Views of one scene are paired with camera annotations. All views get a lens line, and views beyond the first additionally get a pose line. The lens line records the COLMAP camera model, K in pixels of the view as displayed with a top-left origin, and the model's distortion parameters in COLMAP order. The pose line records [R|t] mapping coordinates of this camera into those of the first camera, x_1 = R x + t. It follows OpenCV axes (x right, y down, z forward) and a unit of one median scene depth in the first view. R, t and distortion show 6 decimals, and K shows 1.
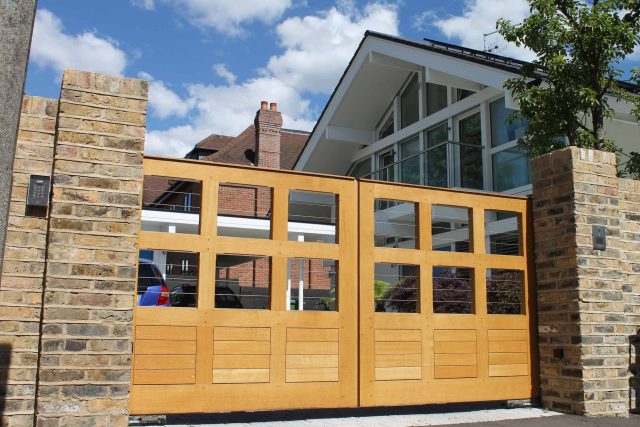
lens RADIAL K [[690.1, 0, 320.0], [0, 690.1, 213.5], [0, 0, 1]] dist [-0.067828, 0.031162]
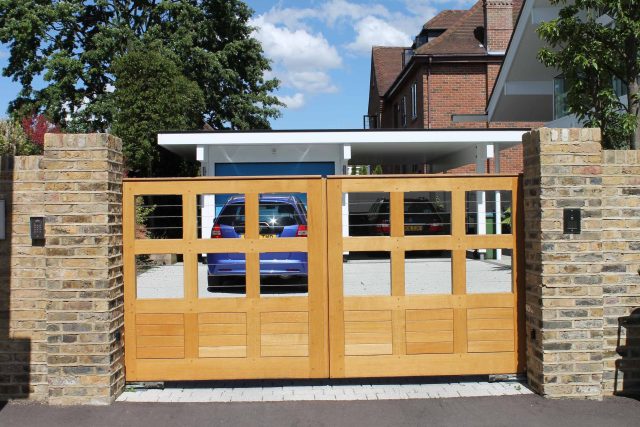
lens RADIAL K [[802.6, 0, 320.0], [0, 802.6, 213.5], [0, 0, 1]] dist [-0.033805, -0.025395]
pose [[0.920127, -0.022635, -0.390965, 0.527151], [0.089750, 0.983946, 0.154259, -0.184118], [0.381197, -0.177027, 0.907387, -0.169715]]
